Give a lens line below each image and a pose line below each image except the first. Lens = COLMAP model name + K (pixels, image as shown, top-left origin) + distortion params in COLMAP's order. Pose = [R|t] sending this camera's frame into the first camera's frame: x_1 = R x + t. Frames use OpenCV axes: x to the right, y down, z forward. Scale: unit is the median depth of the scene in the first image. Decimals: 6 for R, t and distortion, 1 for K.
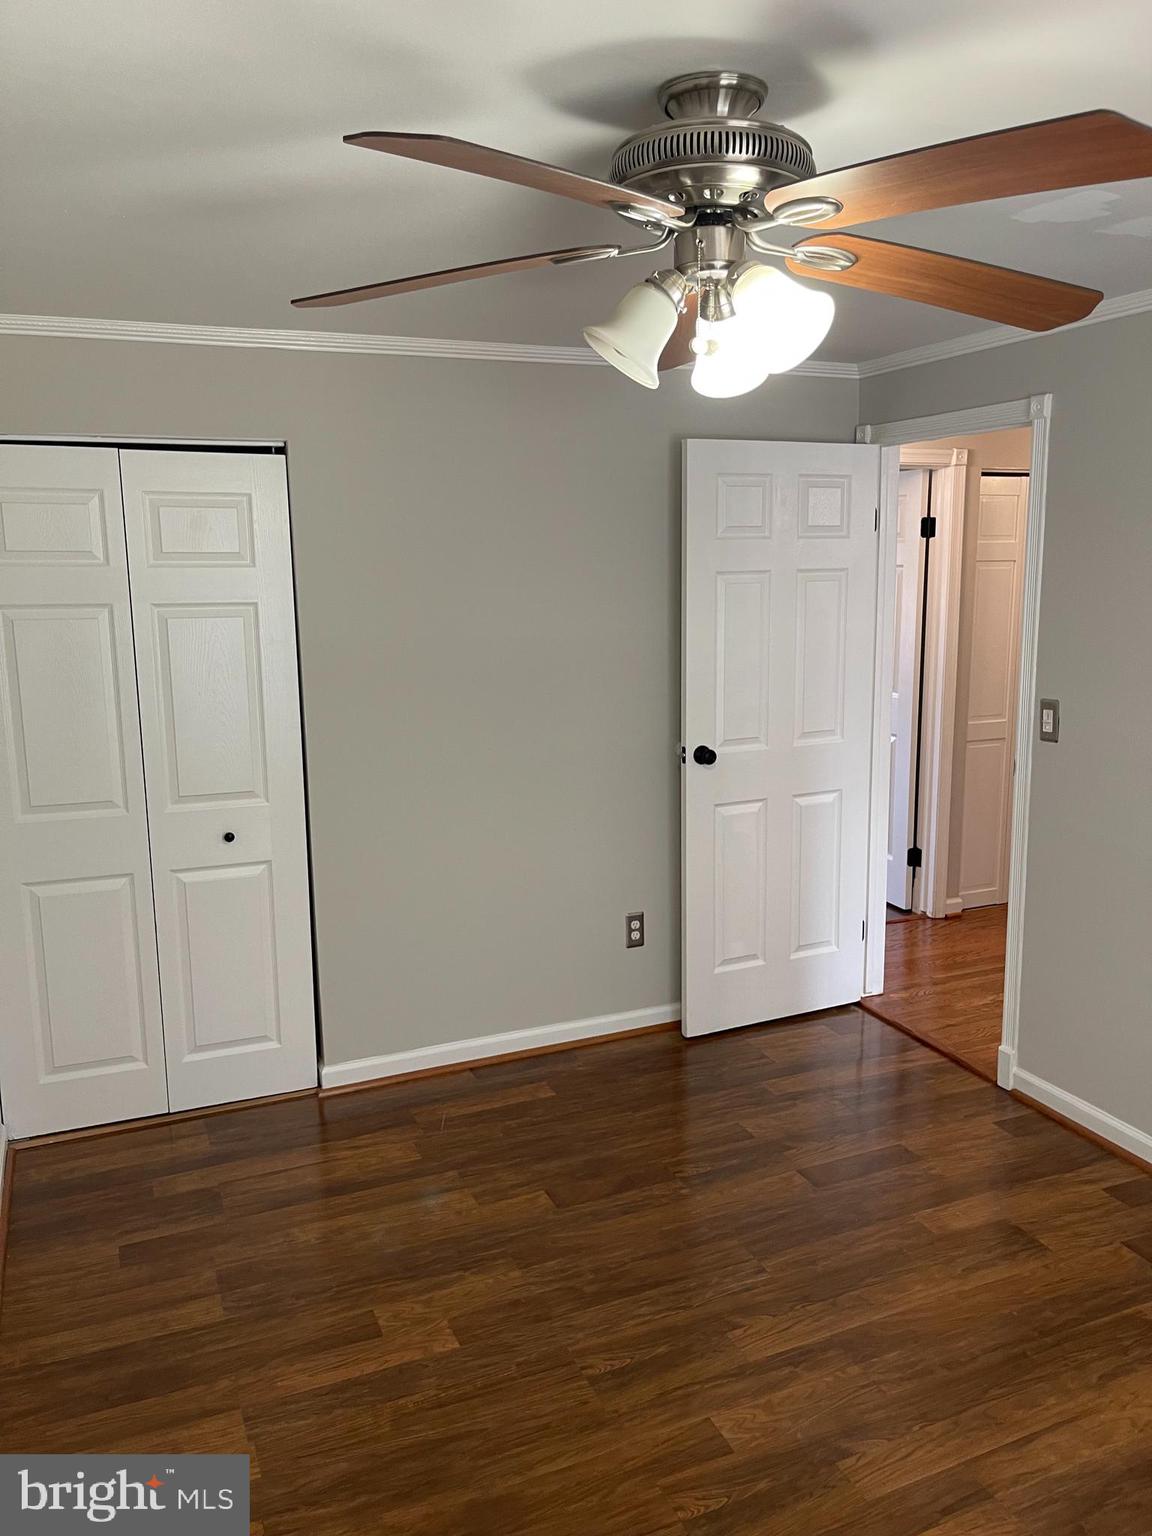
lens RADIAL K [[1158.5, 0, 576.0], [0, 1158.5, 768.0], [0, 0, 1]] dist [0.047313, -0.062947]
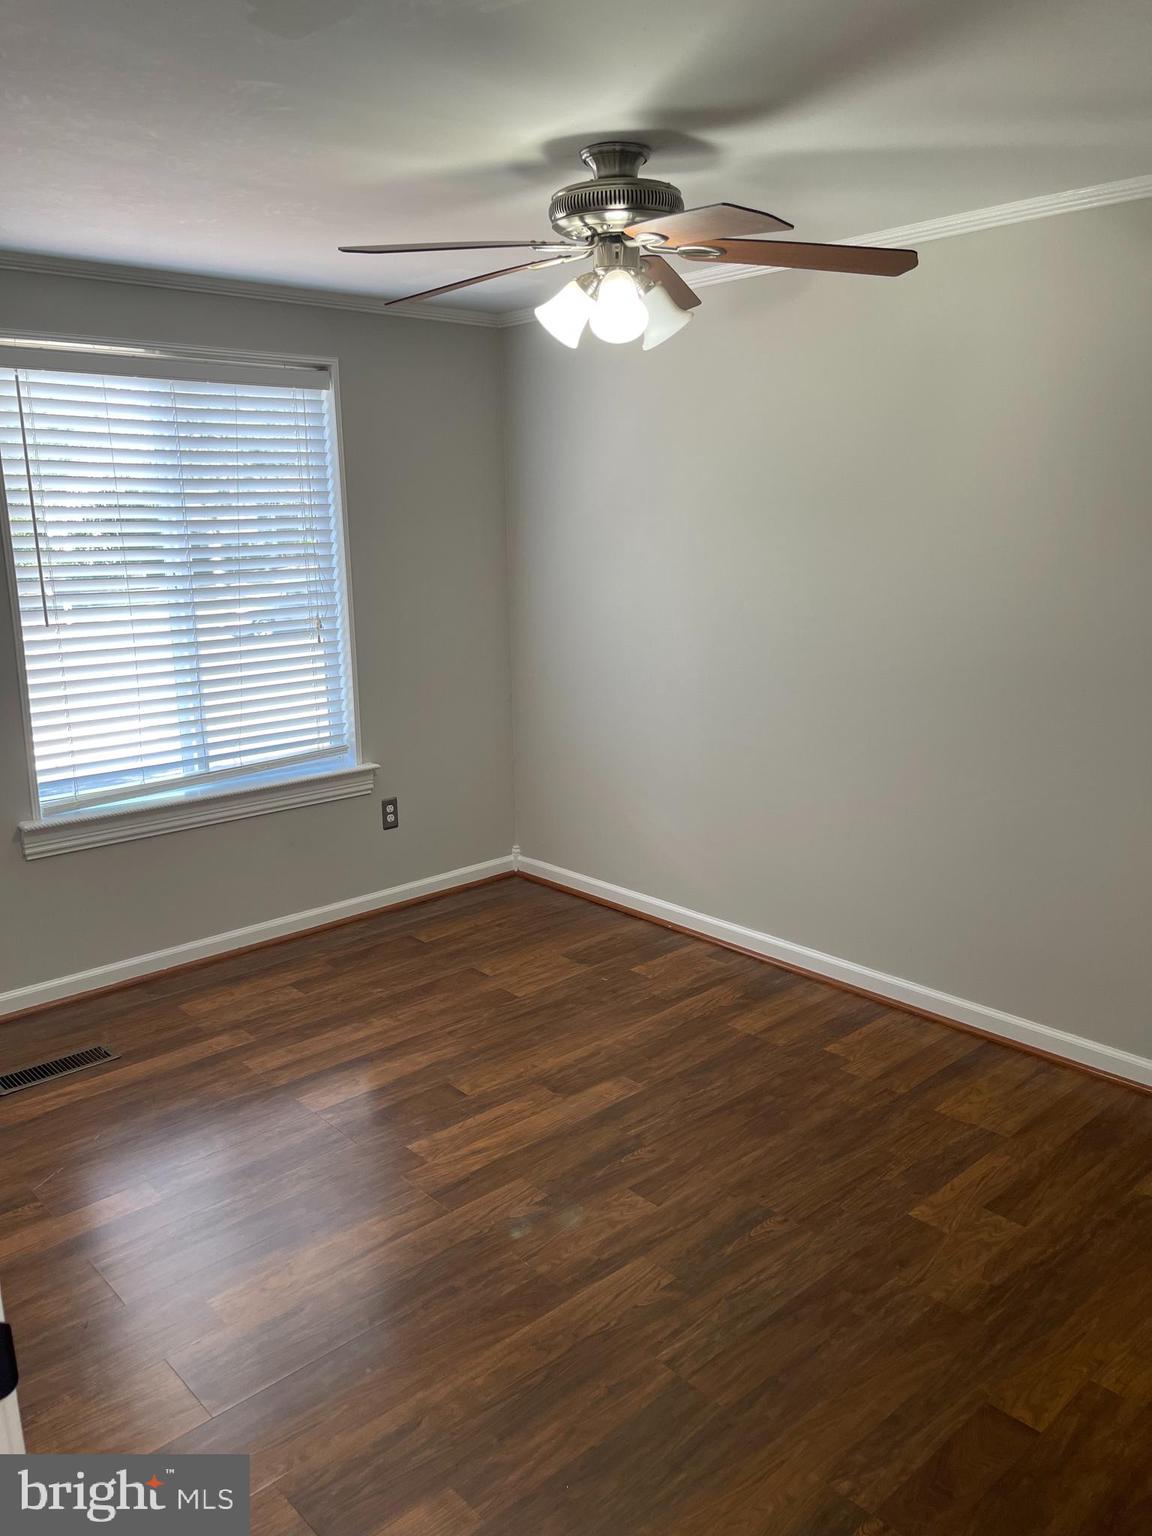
lens RADIAL K [[1158.5, 0, 576.0], [0, 1158.5, 768.0], [0, 0, 1]] dist [0.047313, -0.062947]
pose [[-0.942185, 0.111425, -0.316024, 0.482529], [-0.019894, 0.922833, 0.384687, -0.276446], [0.334501, 0.368733, -0.867263, 1.725579]]
